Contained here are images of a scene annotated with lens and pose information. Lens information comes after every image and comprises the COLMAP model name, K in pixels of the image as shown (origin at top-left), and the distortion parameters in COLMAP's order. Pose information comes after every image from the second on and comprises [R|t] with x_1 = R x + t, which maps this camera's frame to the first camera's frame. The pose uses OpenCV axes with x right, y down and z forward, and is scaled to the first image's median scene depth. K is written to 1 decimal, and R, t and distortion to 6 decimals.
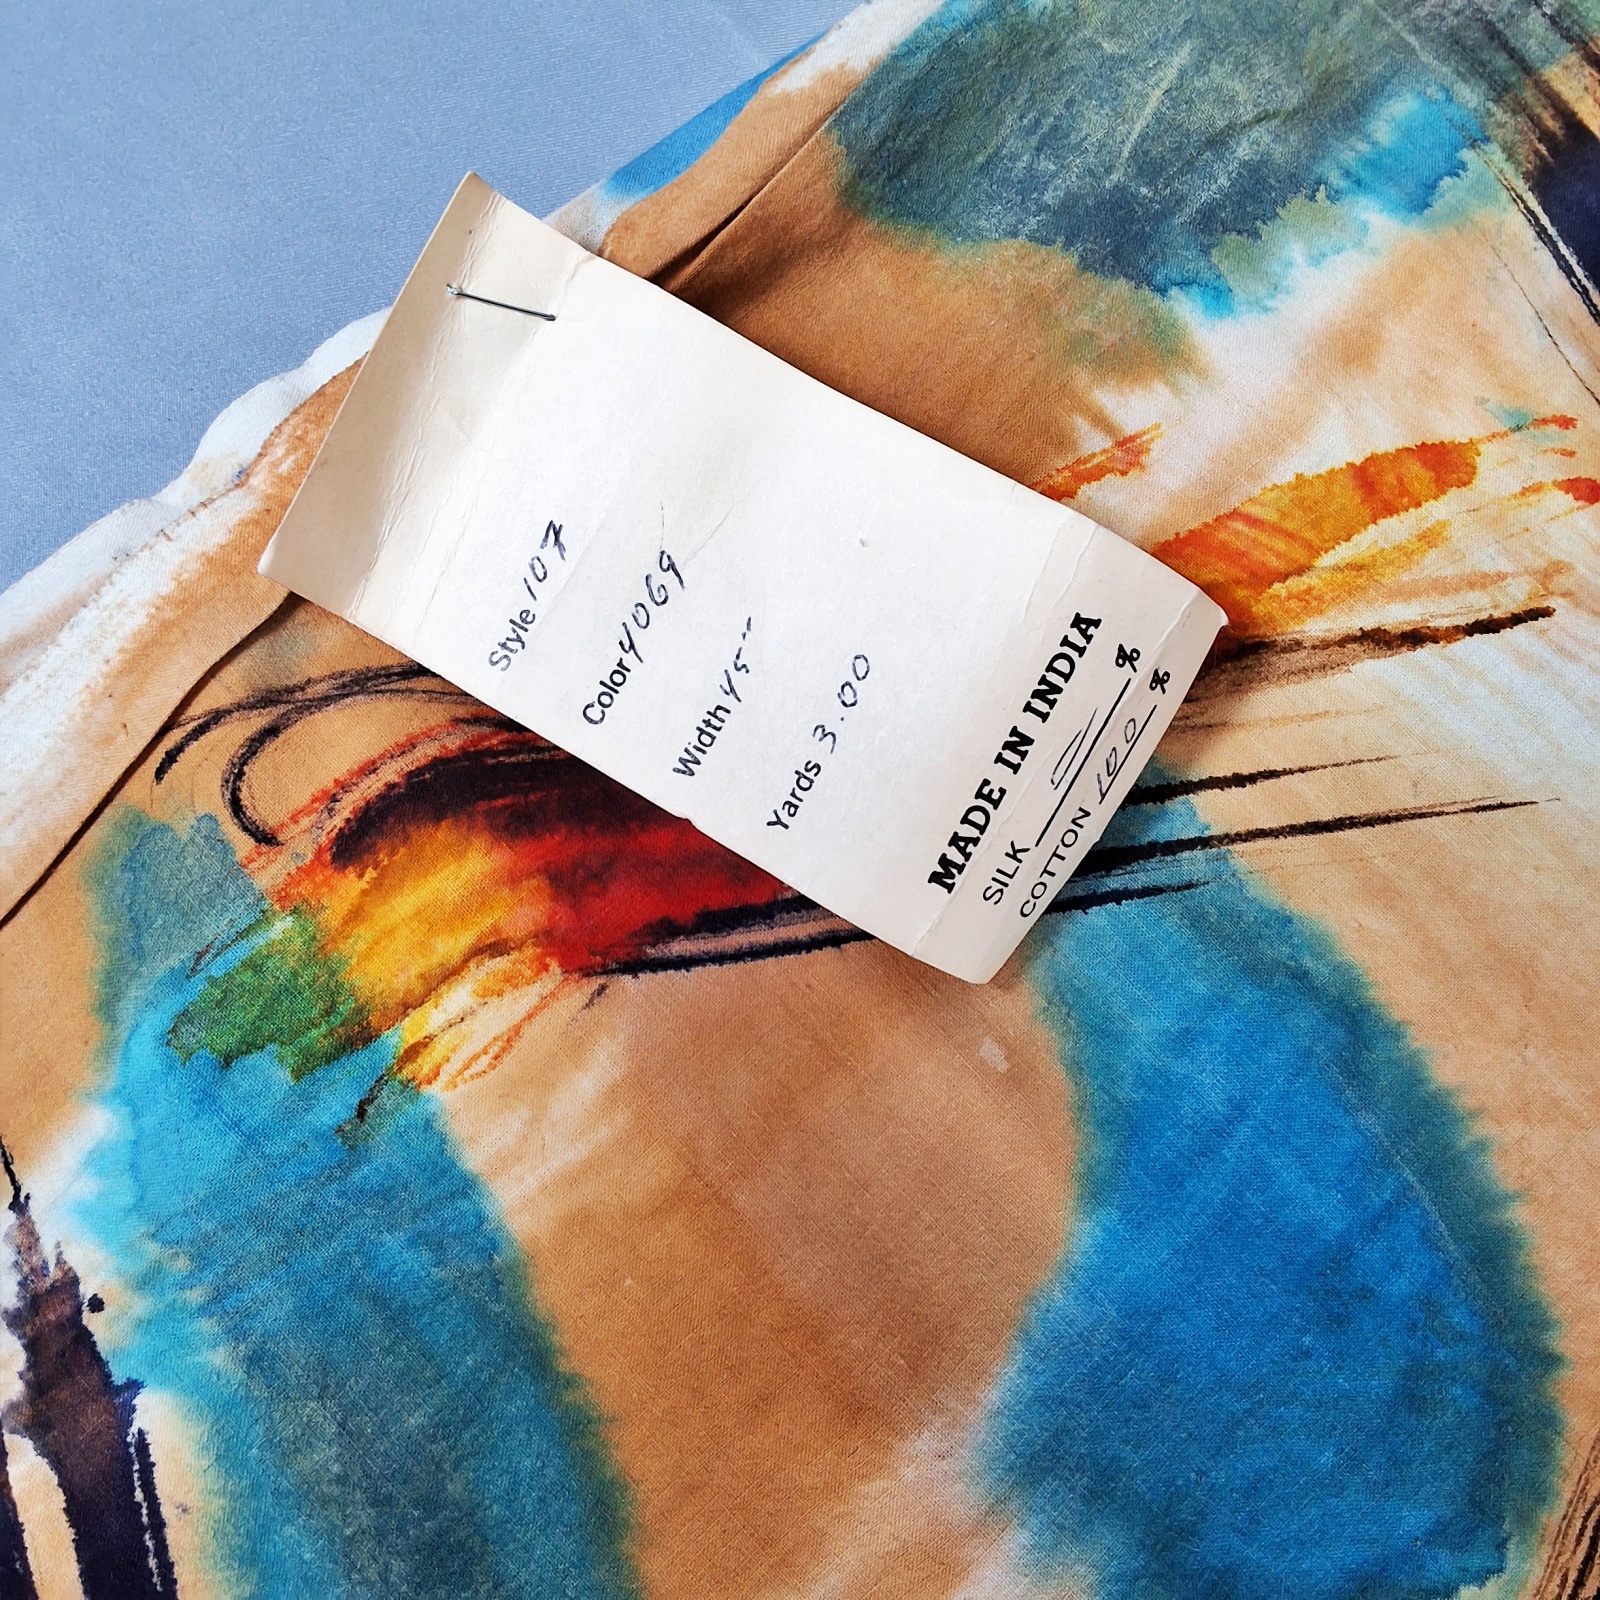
lens RADIAL K [[1783.0, 0, 796.3], [0, 1783.0, 801.9], [0, 0, 1]] dist [0.085206, 0.000000]
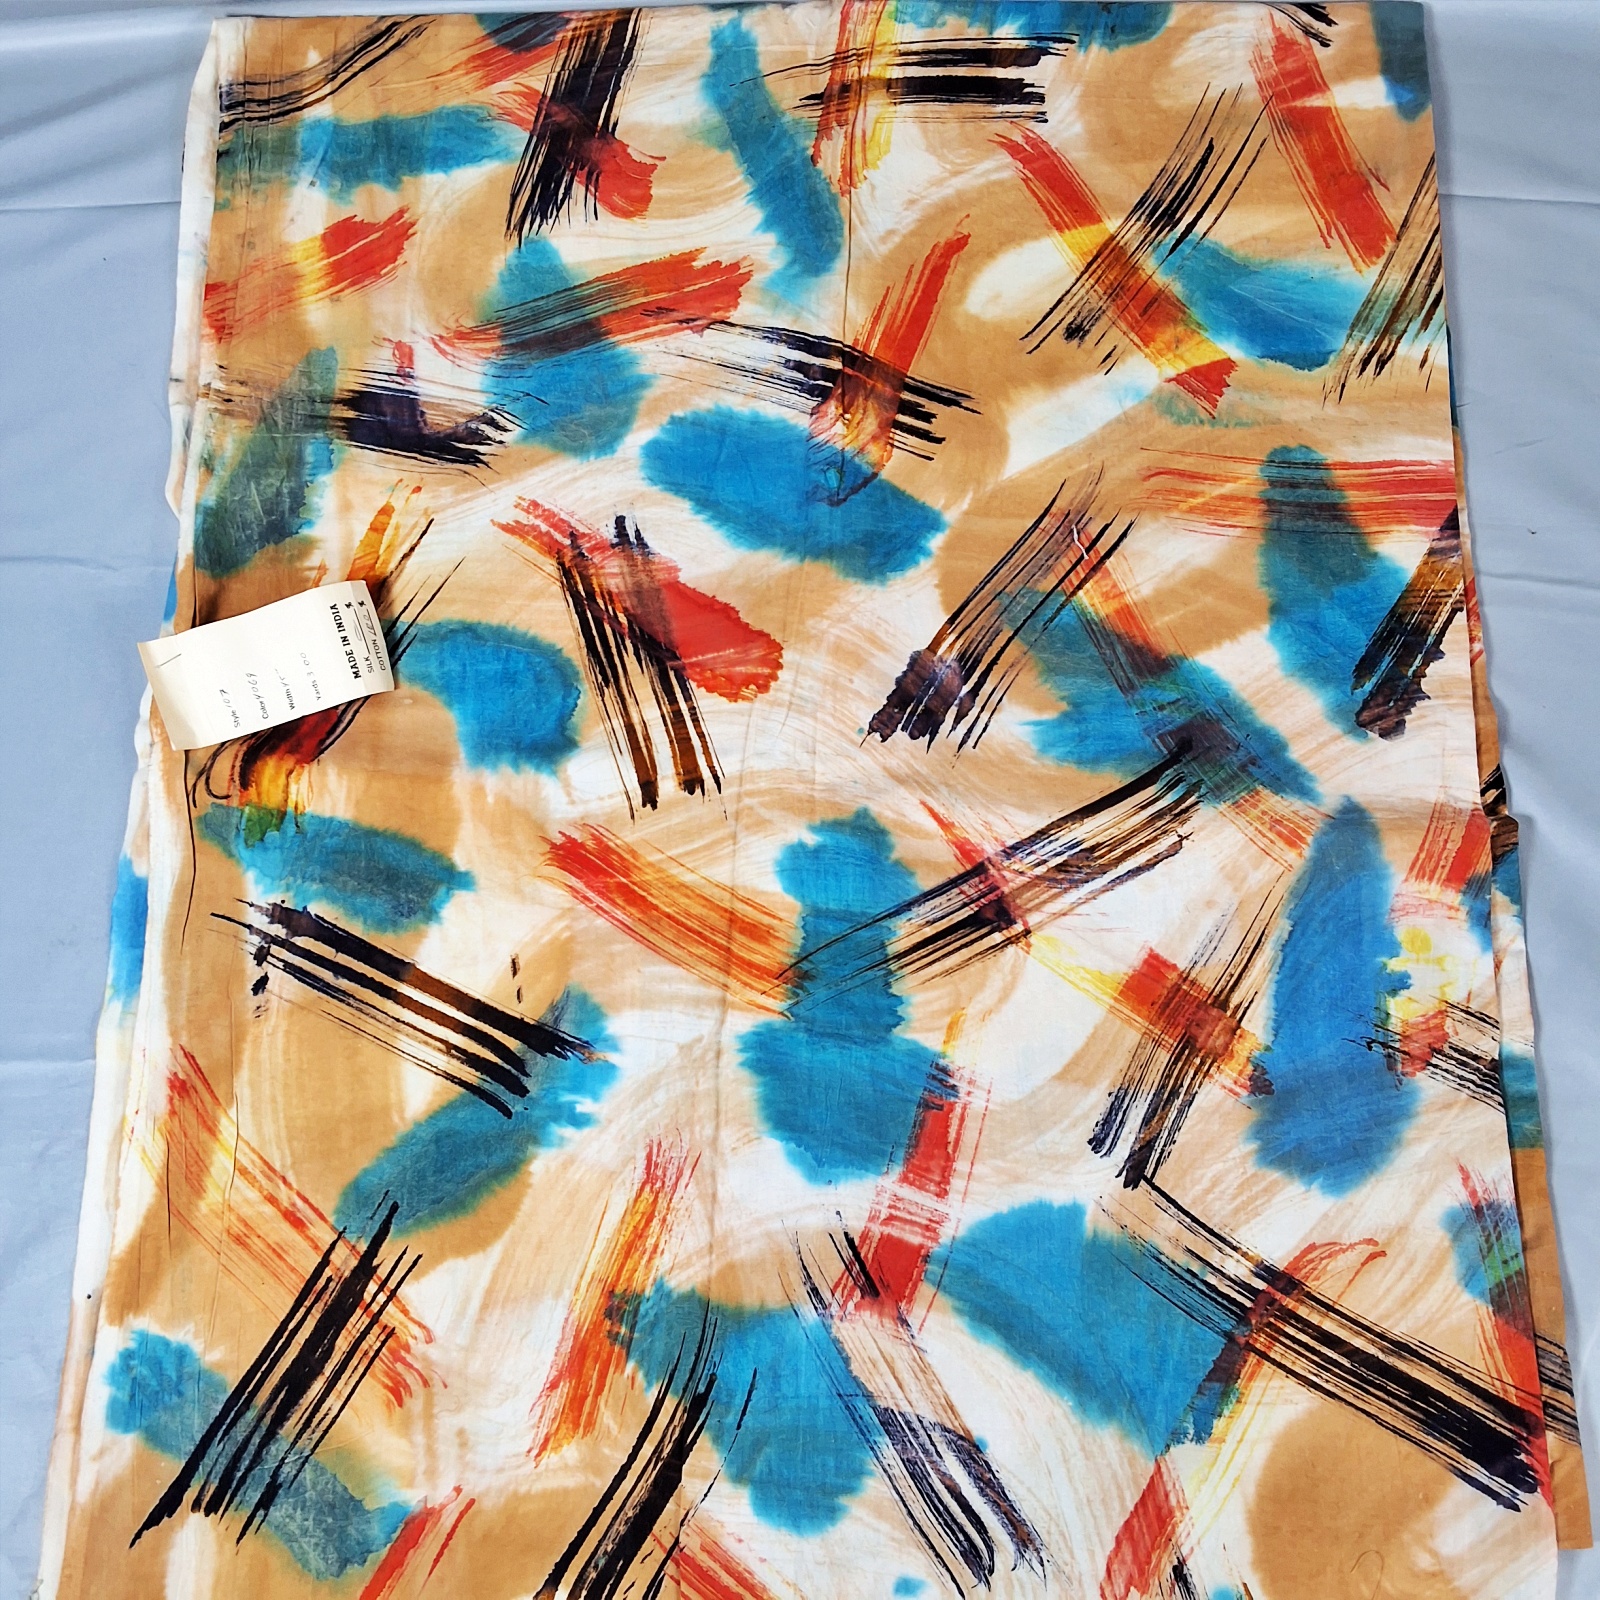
lens RADIAL K [[1783.0, 0, 800.8], [0, 1783.0, 797.9], [0, 0, 1]] dist [0.085206, 0.000000]
pose [[0.672059, -0.729427, 0.127566, 0.037864], [0.737850, 0.674199, -0.032138, 1.044934], [-0.062563, 0.115723, 0.991309, -2.877245]]
